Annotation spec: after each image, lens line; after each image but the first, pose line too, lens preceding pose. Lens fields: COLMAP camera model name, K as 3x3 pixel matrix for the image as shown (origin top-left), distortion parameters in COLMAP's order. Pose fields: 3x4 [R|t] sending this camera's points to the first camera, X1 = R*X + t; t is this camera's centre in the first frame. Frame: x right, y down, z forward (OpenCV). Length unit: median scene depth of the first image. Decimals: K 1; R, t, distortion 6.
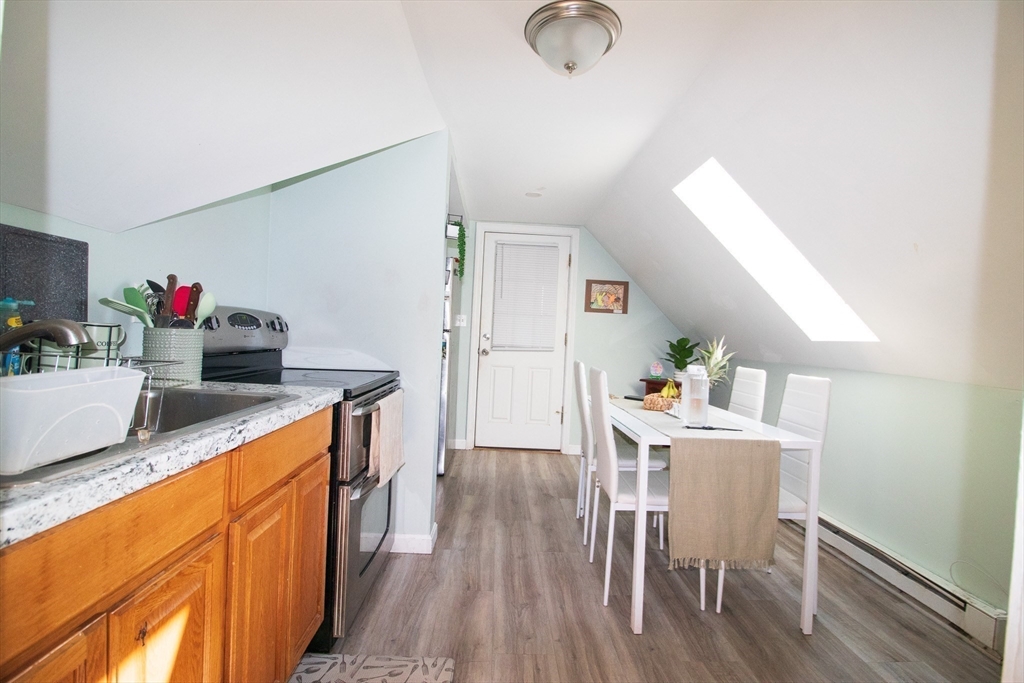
lens RADIAL K [[473.1, 0, 494.6], [0, 473.1, 337.9], [0, 0, 1]] dist [-0.016204, -0.000680]
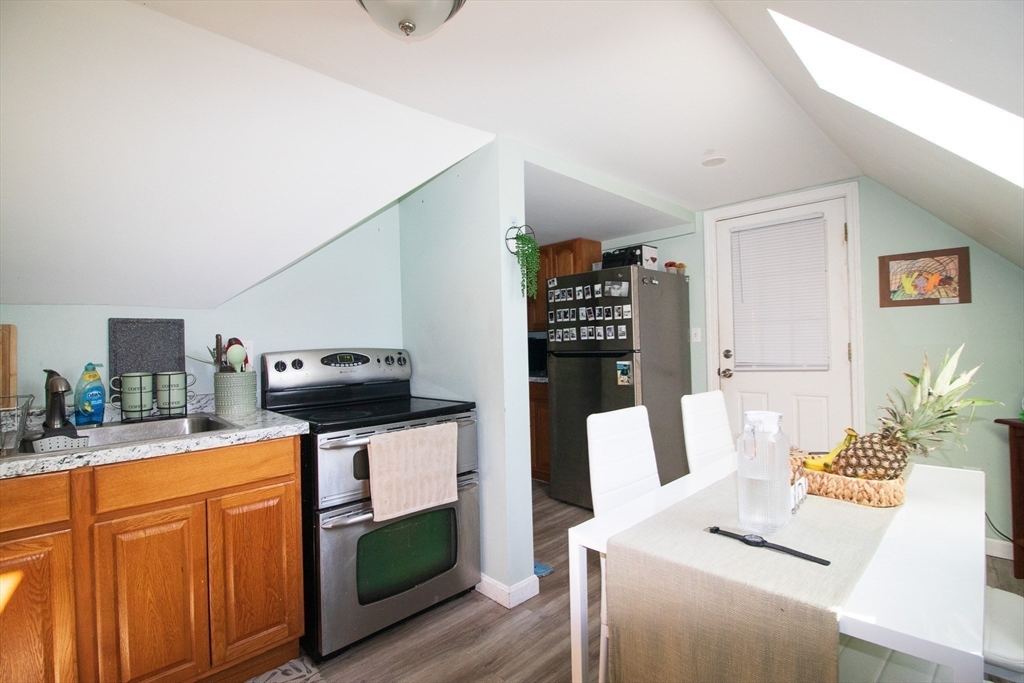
lens RADIAL K [[473.1, 0, 512.0], [0, 473.1, 338.6], [0, 0, 1]] dist [-0.016204, -0.000680]
pose [[0.695534, -0.066525, -0.715406, 0.387197], [0.044942, 0.997783, -0.049089, -0.006500], [0.717086, 0.001992, 0.696982, 0.275632]]
